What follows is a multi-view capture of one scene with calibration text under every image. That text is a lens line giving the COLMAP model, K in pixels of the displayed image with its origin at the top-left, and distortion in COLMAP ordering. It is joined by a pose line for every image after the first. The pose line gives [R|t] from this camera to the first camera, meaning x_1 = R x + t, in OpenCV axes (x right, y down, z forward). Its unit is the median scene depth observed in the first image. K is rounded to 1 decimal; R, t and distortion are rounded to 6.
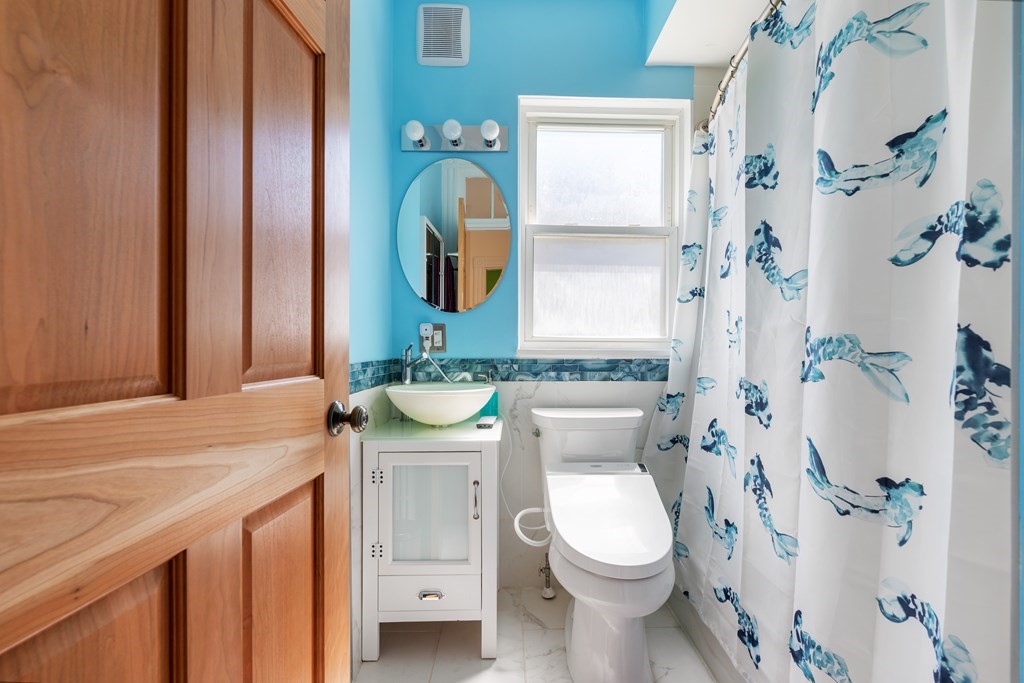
lens RADIAL K [[443.4, 0, 515.2], [0, 443.4, 339.3], [0, 0, 1]] dist [0.001203, -0.000259]
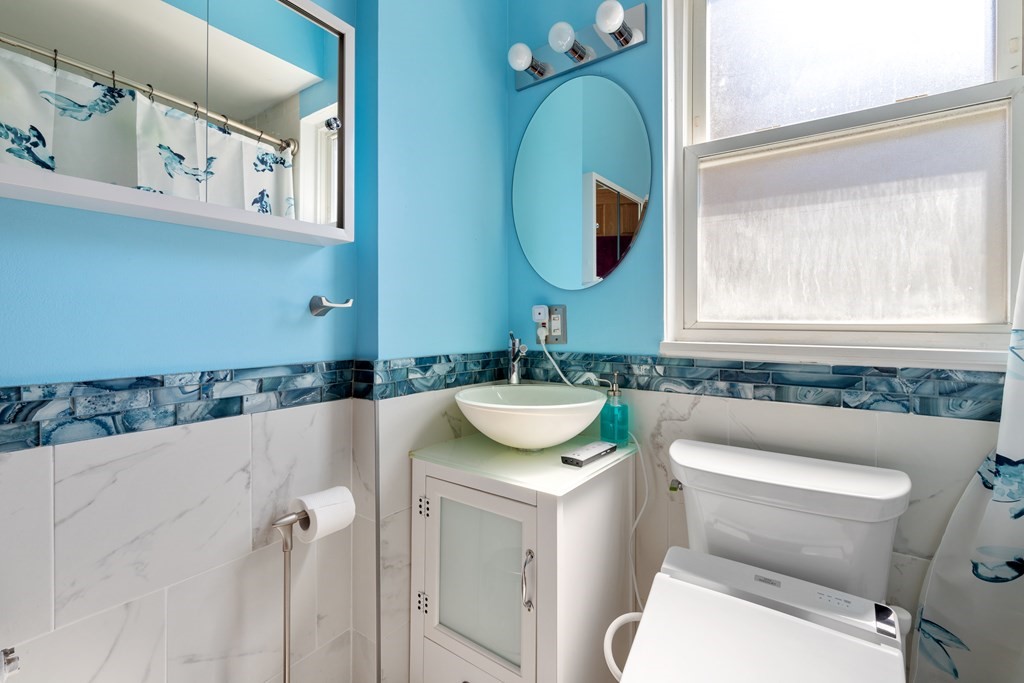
lens RADIAL K [[441.8, 0, 514.2], [0, 441.8, 318.6], [0, 0, 1]] dist [0.001575, 0.000469]
pose [[0.811936, -0.008604, -0.583682, 0.205330], [0.007959, 0.999962, -0.003669, -0.010828], [0.583692, -0.001667, 0.811974, 0.355070]]
